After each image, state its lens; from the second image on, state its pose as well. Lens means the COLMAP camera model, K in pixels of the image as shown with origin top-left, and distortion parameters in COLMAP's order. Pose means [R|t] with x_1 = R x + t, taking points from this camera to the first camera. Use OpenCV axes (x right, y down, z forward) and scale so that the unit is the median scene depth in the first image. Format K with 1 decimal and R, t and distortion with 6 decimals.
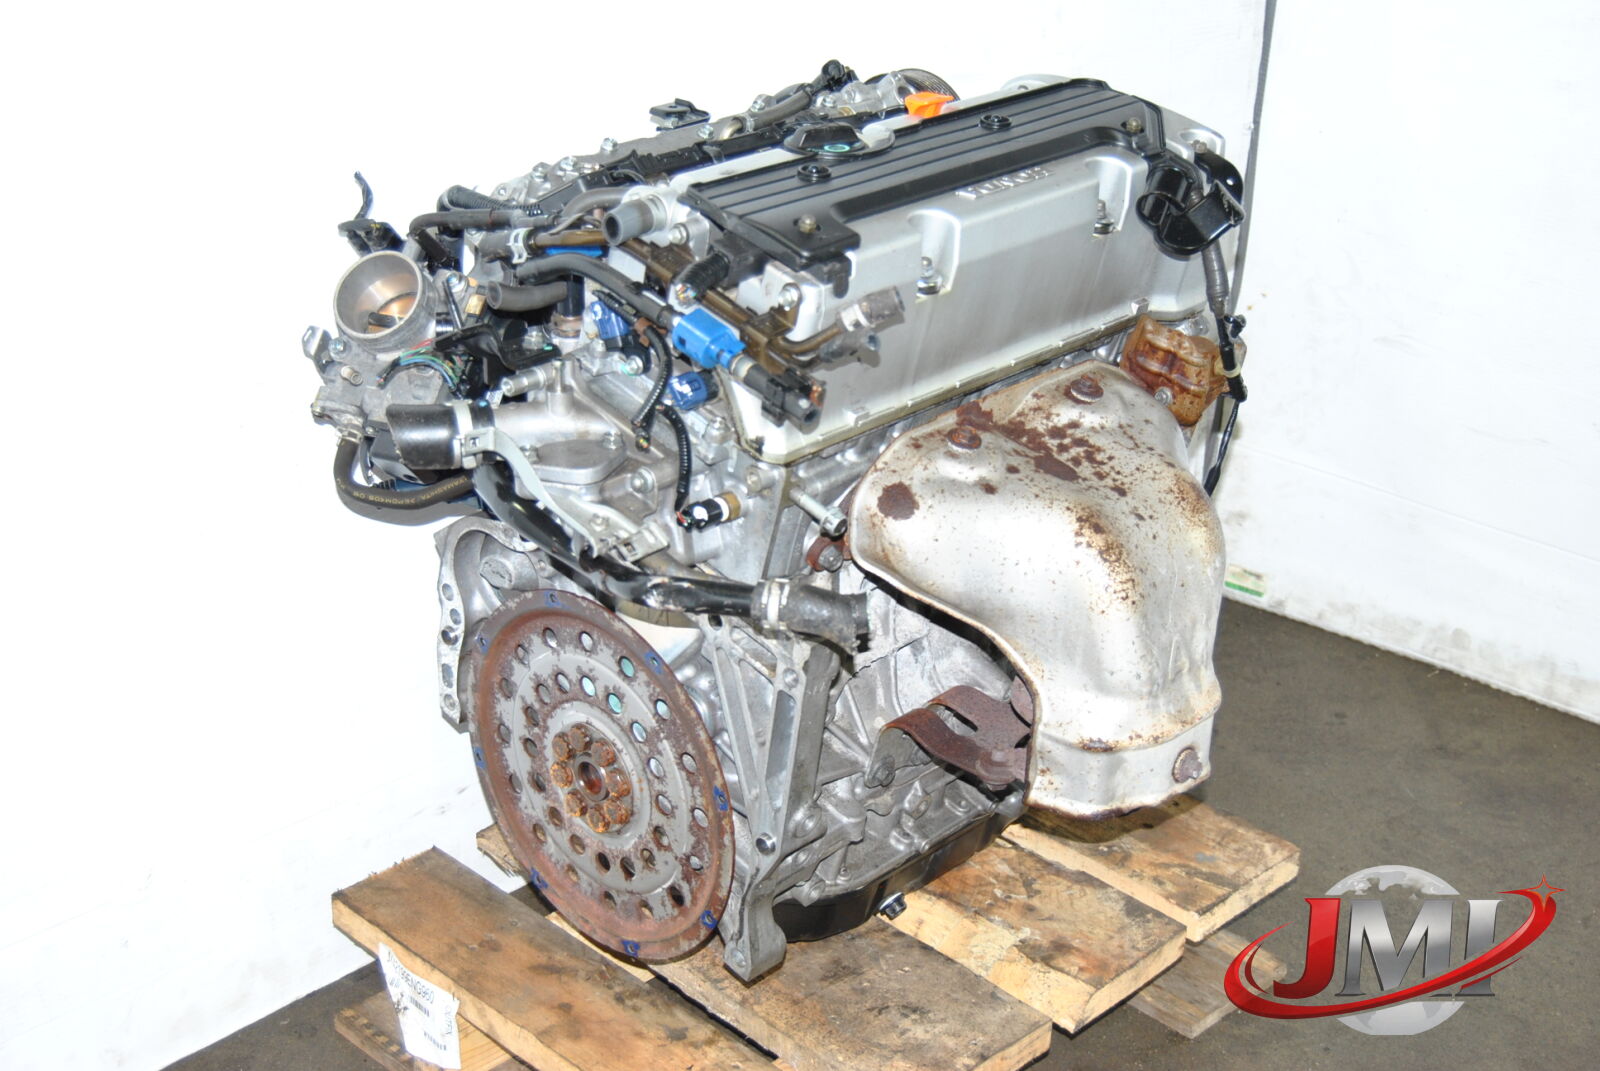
lens RADIAL K [[2443.5, 0, 800.0], [0, 2443.5, 535.5], [0, 0, 1]] dist [0.019742, 0.045694]
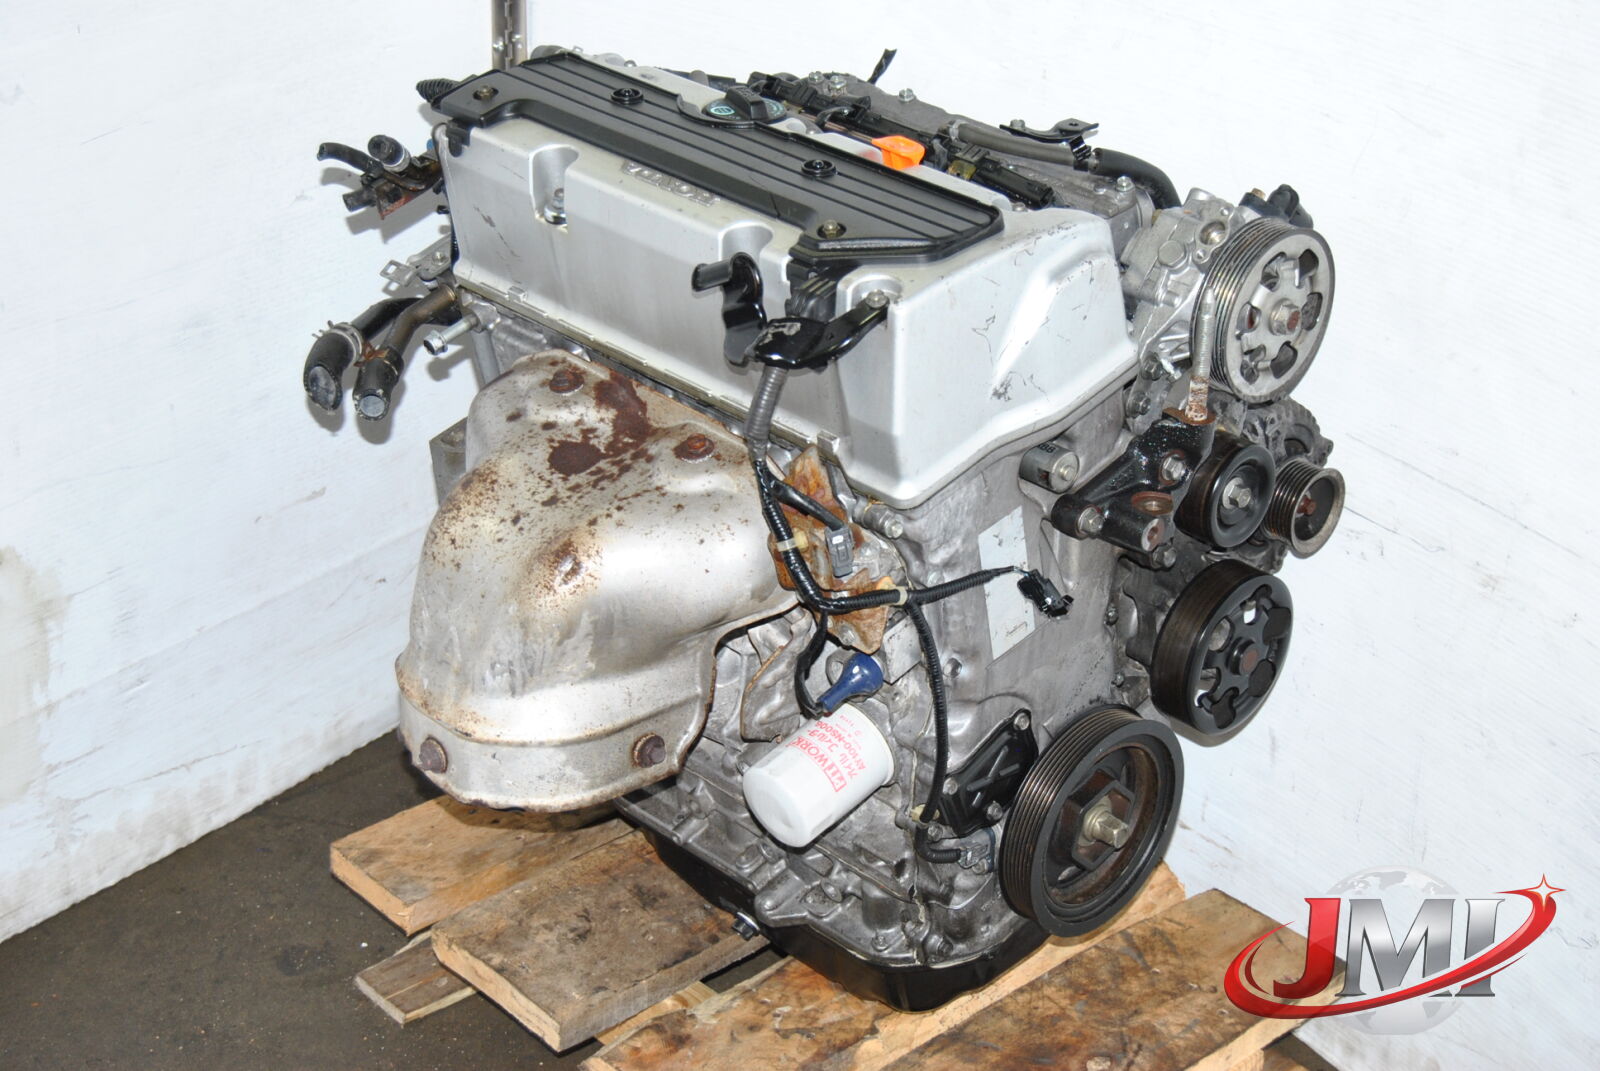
lens RADIAL K [[2694.9, 0, 800.0], [0, 2694.9, 535.5], [0, 0, 1]] dist [-0.006020, -0.005044]
pose [[-0.057201, 0.436081, -0.898088, 1.072121], [-0.450742, 0.791380, 0.412976, -0.484788], [0.890820, 0.428429, 0.151292, 0.917718]]
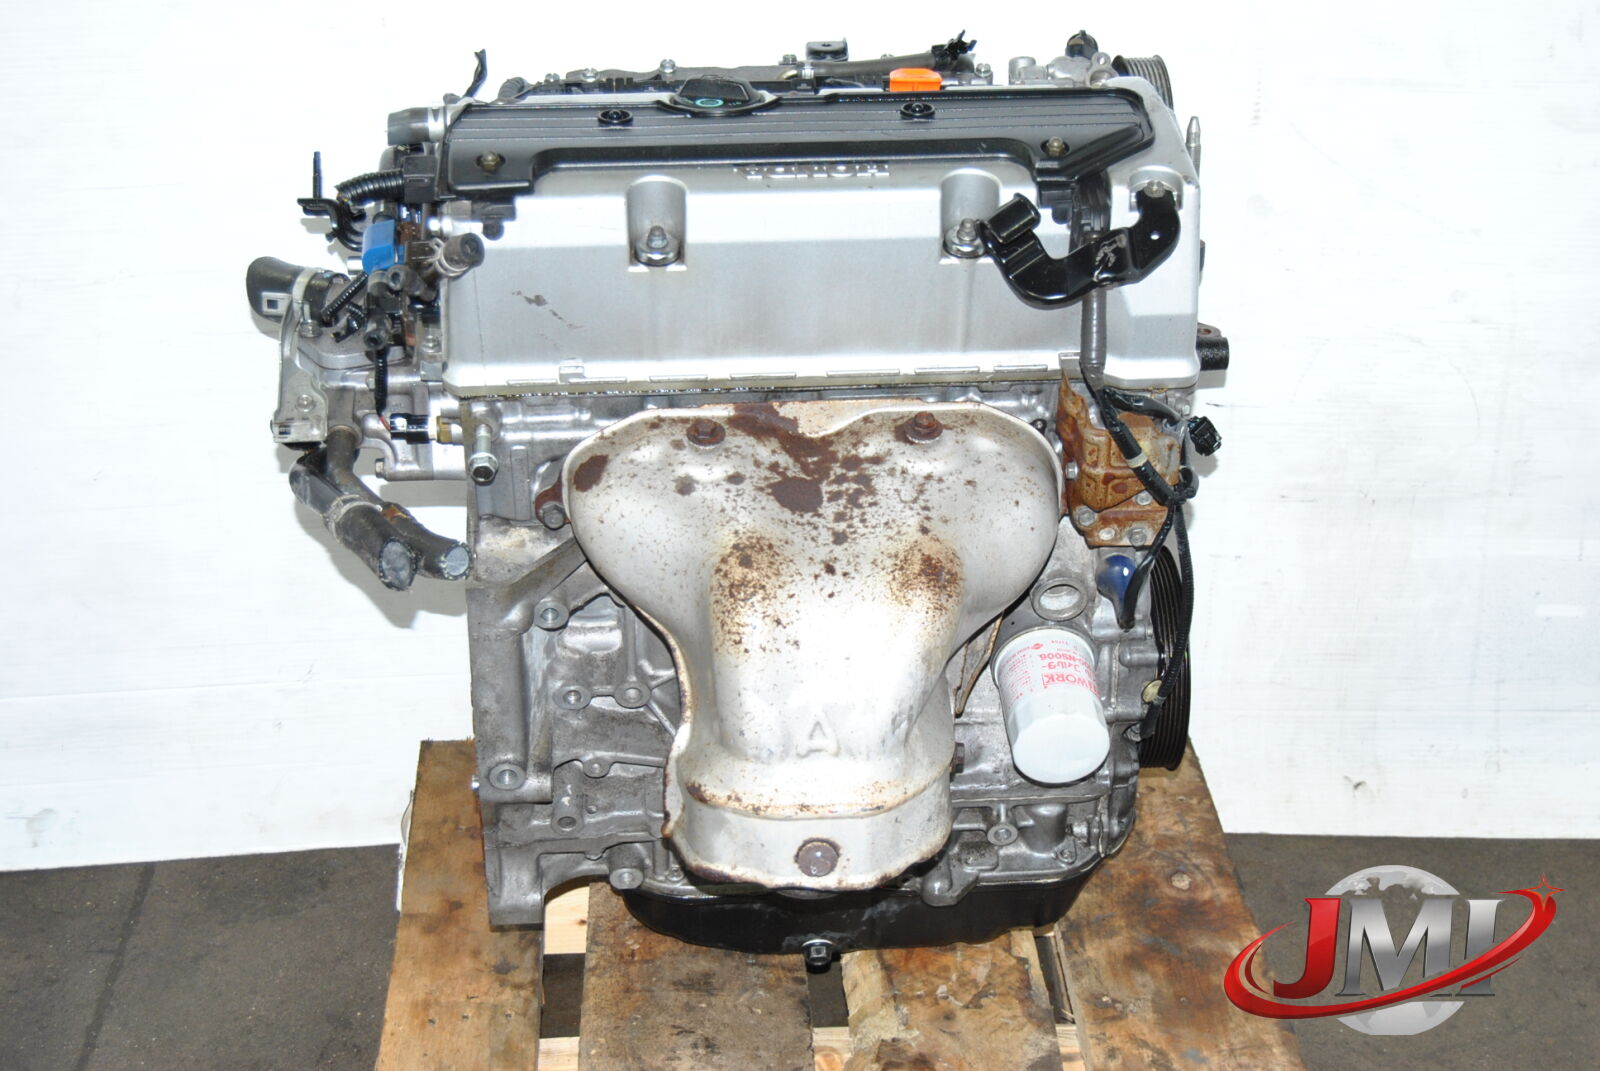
lens RADIAL K [[2820.8, 0, 800.0], [0, 2820.8, 535.5], [0, 0, 1]] dist [-0.040945, -0.078045]
pose [[0.743878, 0.275987, -0.608668, 0.728786], [-0.273627, 0.956688, 0.099378, -0.114594], [0.609733, 0.092623, 0.787177, 0.186143]]
